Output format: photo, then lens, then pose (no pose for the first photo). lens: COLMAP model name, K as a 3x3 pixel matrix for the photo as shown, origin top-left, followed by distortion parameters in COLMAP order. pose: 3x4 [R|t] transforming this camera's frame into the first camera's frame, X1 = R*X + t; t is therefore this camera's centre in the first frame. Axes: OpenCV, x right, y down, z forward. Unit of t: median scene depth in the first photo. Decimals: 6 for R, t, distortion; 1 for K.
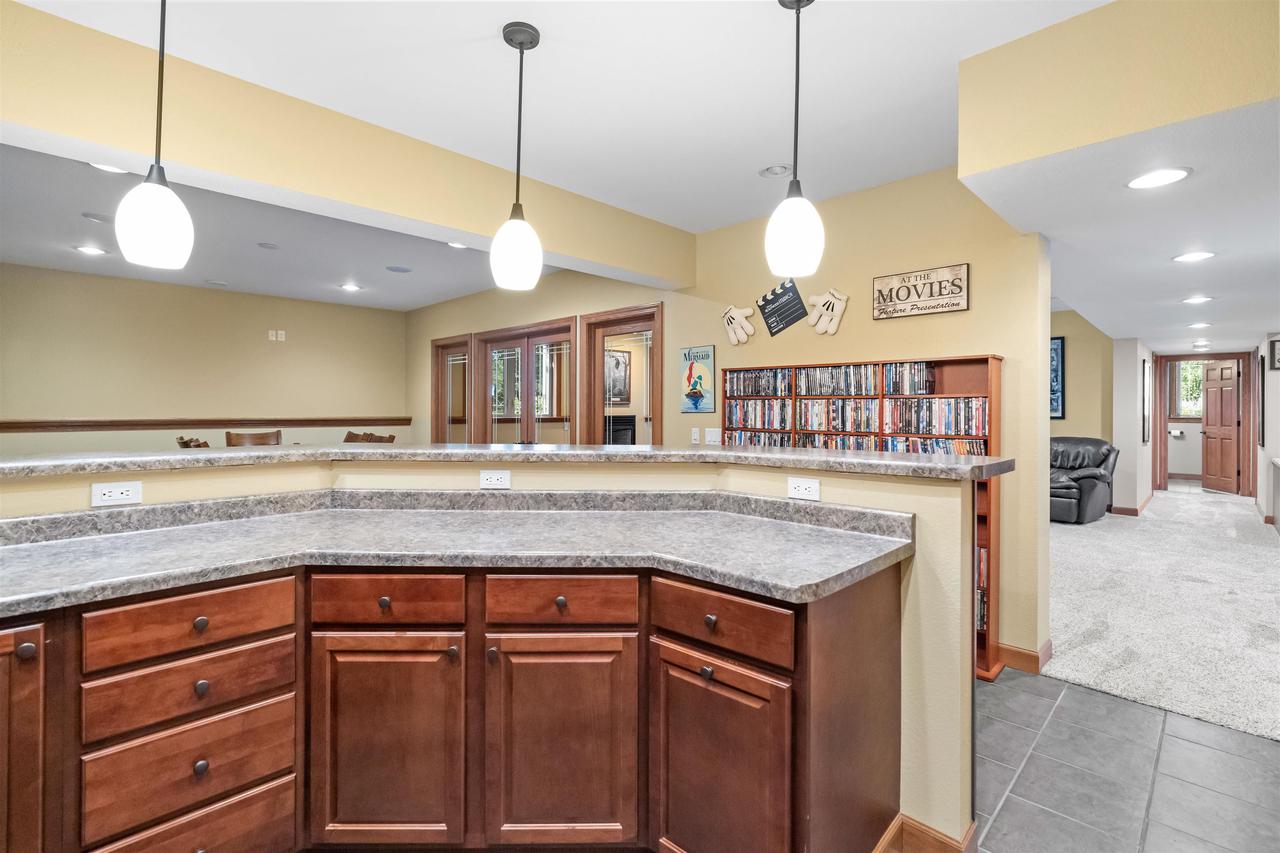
lens RADIAL K [[584.8, 0, 637.5], [0, 584.8, 395.0], [0, 0, 1]] dist [0.000052, 0.000424]
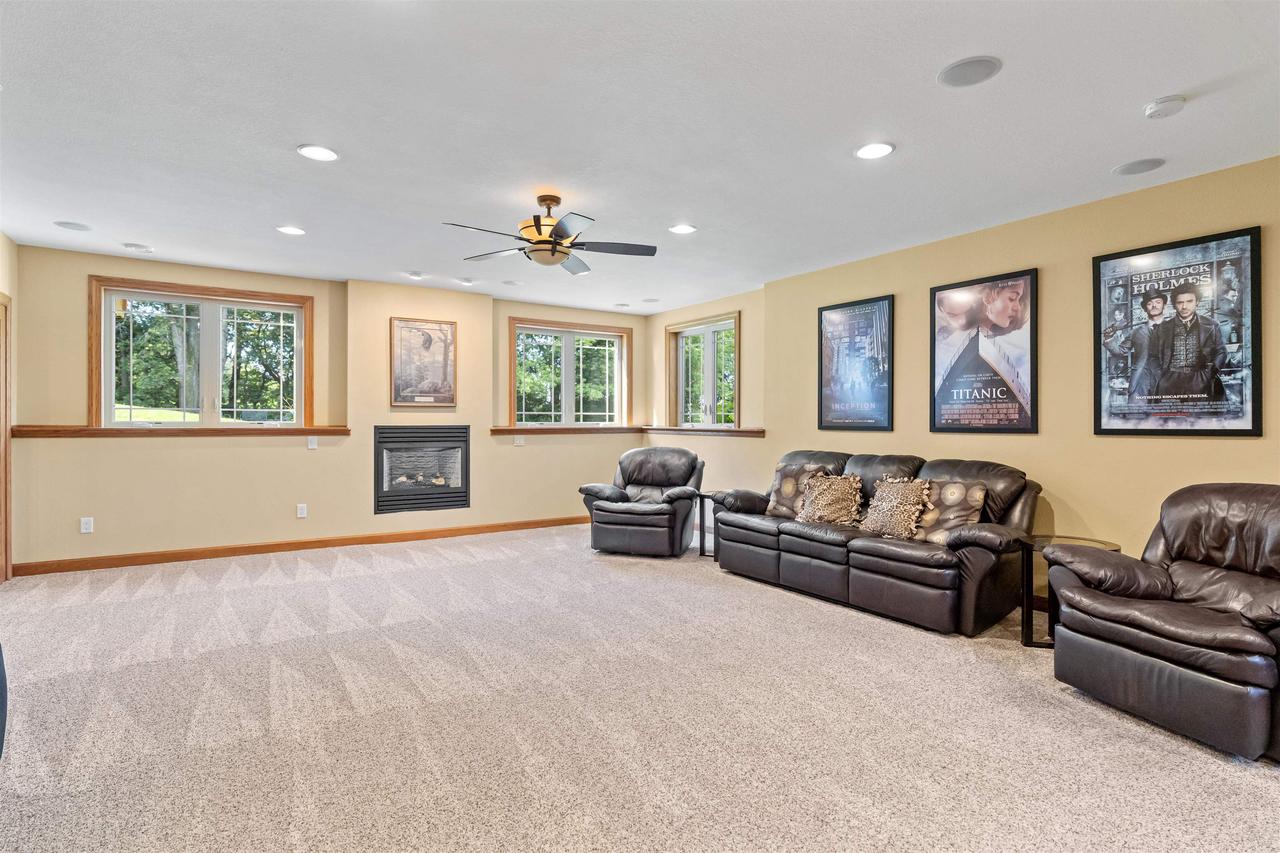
lens RADIAL K [[639.4, 0, 639.3], [0, 639.4, 417.6], [0, 0, 1]] dist [-0.016294, 0.000042]
pose [[0.979073, -0.000601, -0.203507, 0.568464], [0.004186, 0.999844, 0.017184, 0.027229], [0.203465, -0.017676, 0.978923, 0.698601]]
